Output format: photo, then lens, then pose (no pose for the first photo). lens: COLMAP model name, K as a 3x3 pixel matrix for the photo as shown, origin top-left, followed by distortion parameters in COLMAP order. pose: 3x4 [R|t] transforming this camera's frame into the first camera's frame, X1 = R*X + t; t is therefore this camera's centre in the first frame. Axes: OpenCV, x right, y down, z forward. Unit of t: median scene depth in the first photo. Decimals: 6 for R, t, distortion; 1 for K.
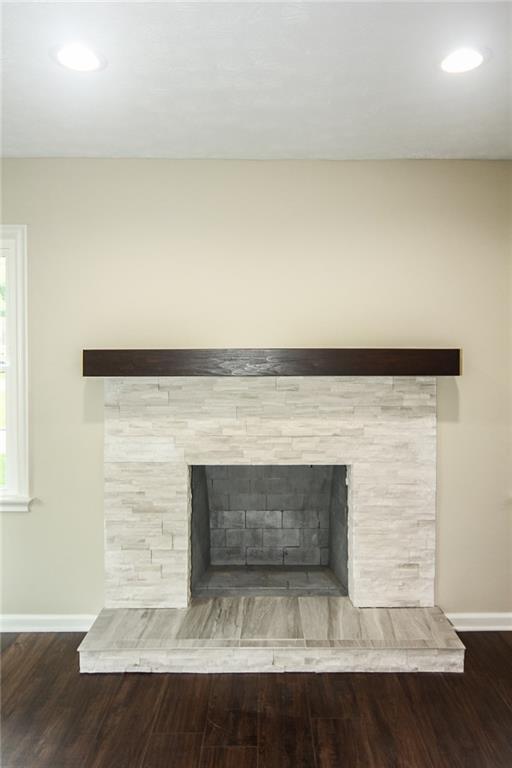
lens RADIAL K [[568.5, 0, 284.0], [0, 568.5, 376.8], [0, 0, 1]] dist [0.001766, 0.007331]
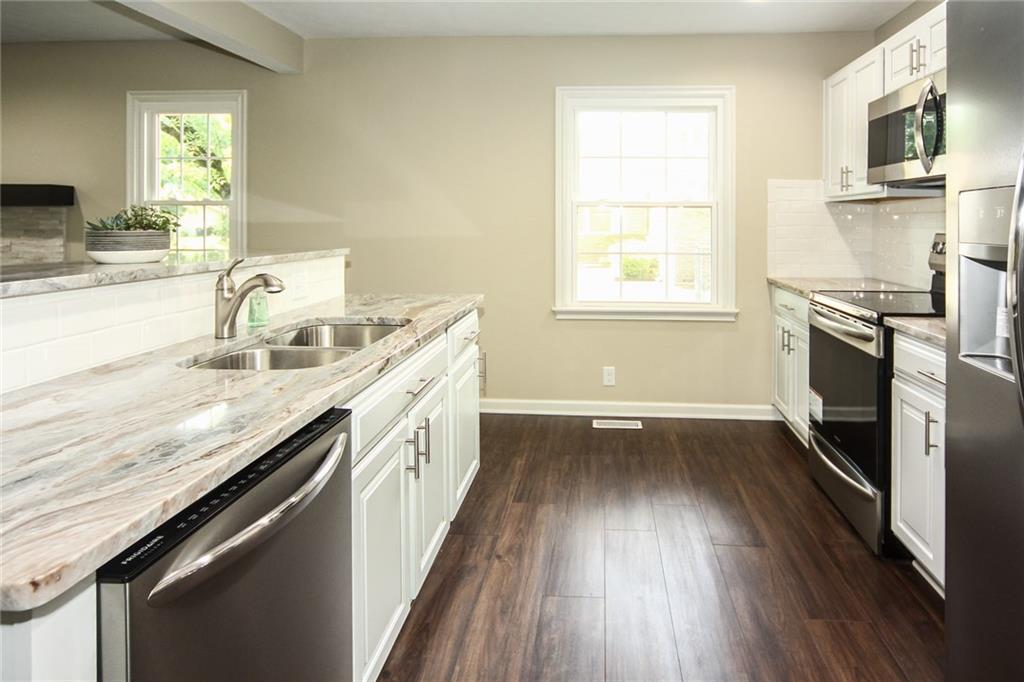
lens RADIAL K [[615.0, 0, 505.7], [0, 615.0, 224.6], [0, 0, 1]] dist [-0.014807, 0.000075]
pose [[0.997936, 0.006950, -0.063843, 1.362677], [-0.009292, 0.999292, -0.036453, 0.081830], [0.063545, 0.036971, 0.997294, -0.323102]]
